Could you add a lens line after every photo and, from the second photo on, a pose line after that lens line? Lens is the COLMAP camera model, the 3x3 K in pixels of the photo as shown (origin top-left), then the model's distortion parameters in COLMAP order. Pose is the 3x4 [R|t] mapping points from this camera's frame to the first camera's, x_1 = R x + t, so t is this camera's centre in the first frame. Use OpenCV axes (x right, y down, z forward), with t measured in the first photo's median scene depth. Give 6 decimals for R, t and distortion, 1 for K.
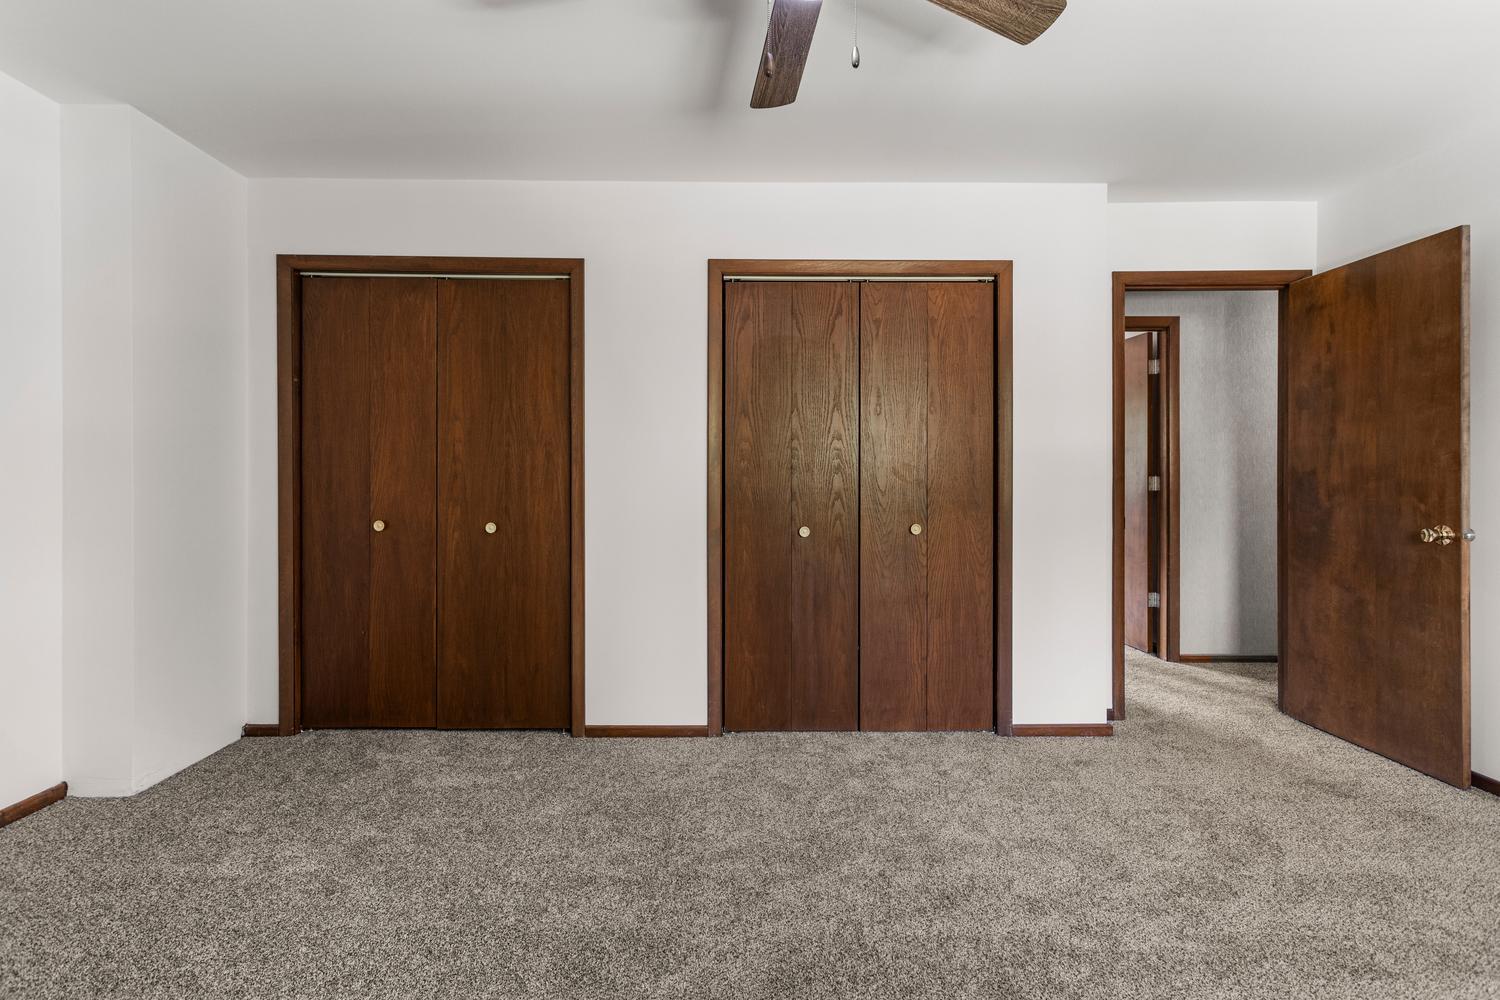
lens RADIAL K [[723.4, 0, 748.3], [0, 723.4, 478.3], [0, 0, 1]] dist [-0.000299, -0.000103]
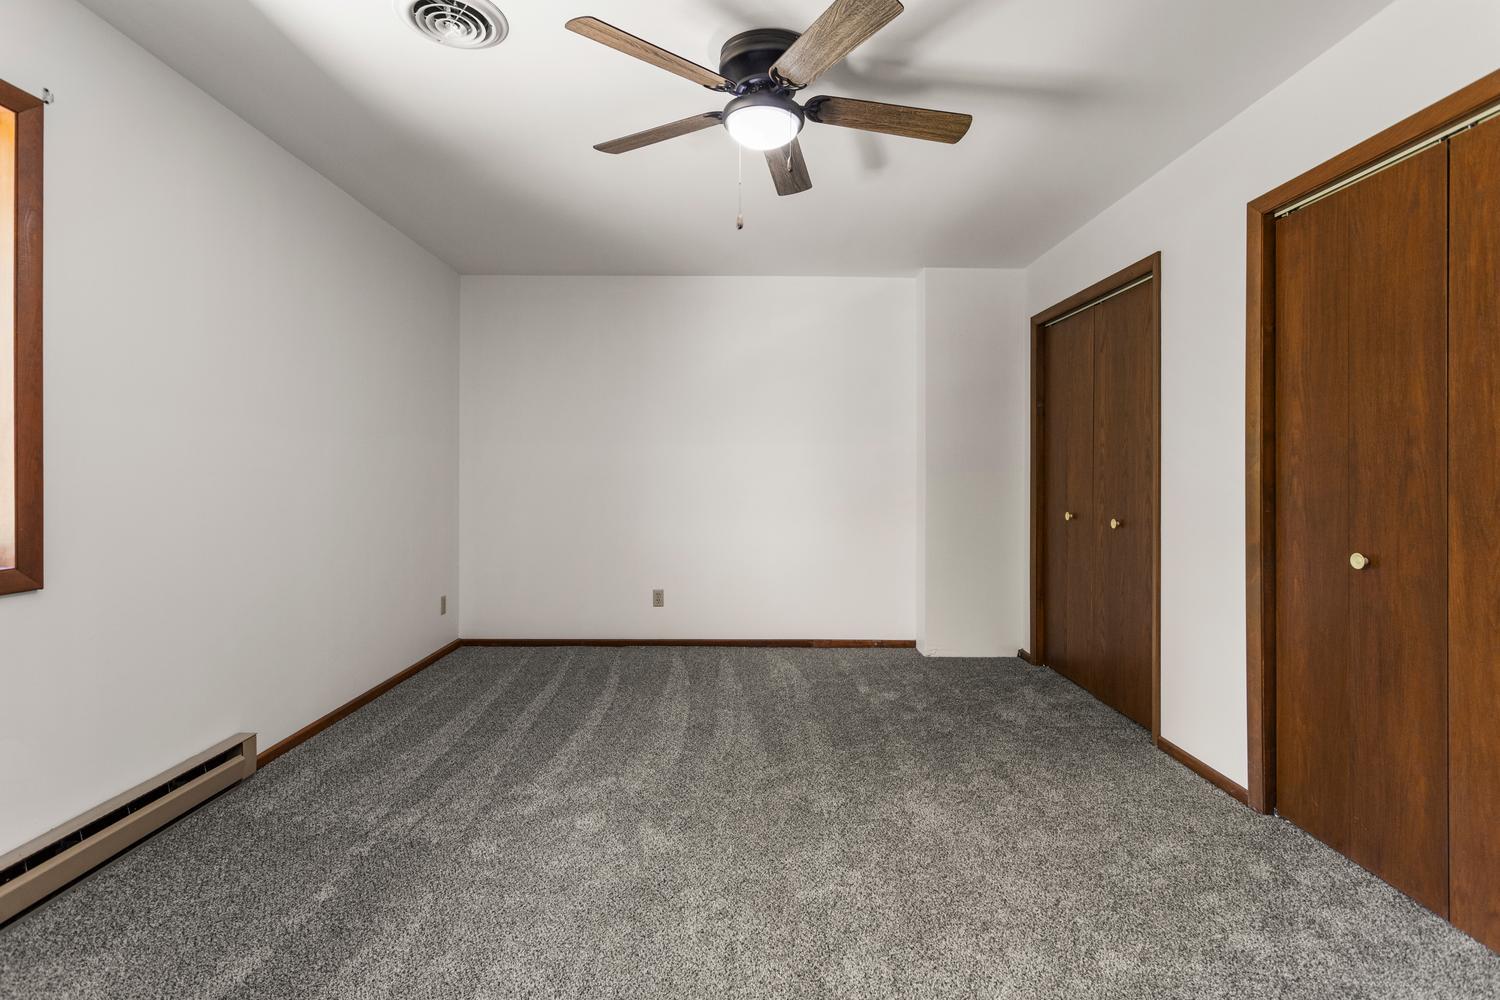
lens RADIAL K [[723.4, 0, 748.3], [0, 723.4, 478.3], [0, 0, 1]] dist [-0.000299, -0.000103]
pose [[0.005646, 0.005263, -0.999970, 0.732429], [-0.003502, 0.999980, 0.005243, -0.003366], [0.999978, 0.003473, 0.005665, 0.447790]]
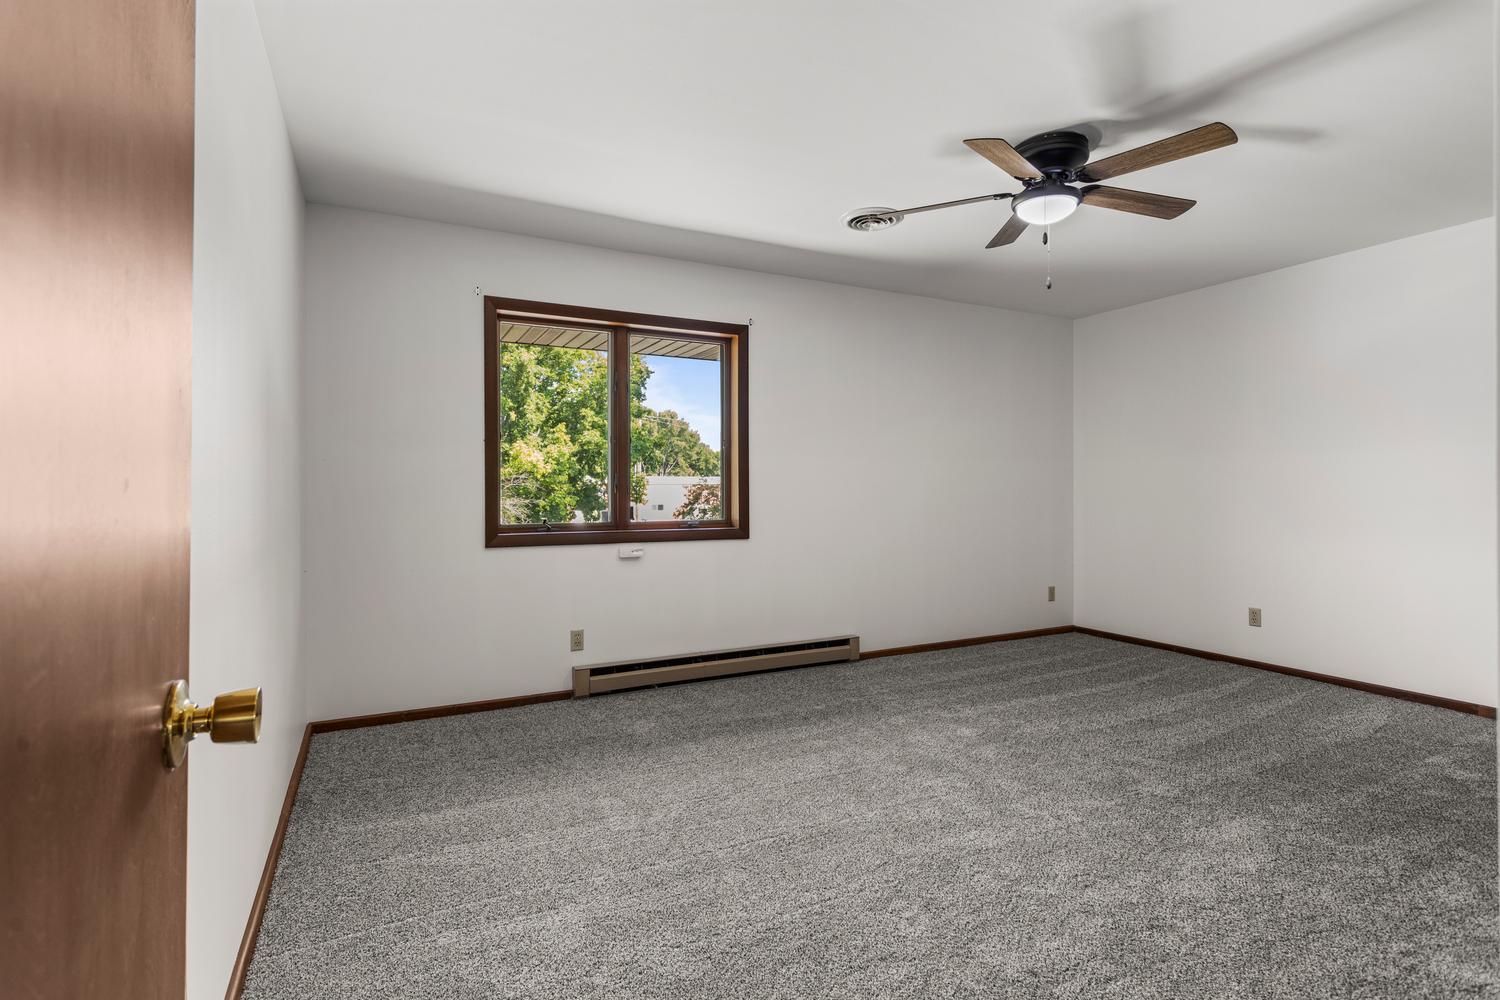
lens RADIAL K [[720.5, 0, 753.2], [0, 720.5, 494.2], [0, 0, 1]] dist [-0.002903, -0.000267]
pose [[-0.890699, 0.007386, -0.454533, 0.744698], [0.005052, 0.999967, 0.006350, -0.001150], [0.454565, 0.003359, -0.890707, 1.072617]]
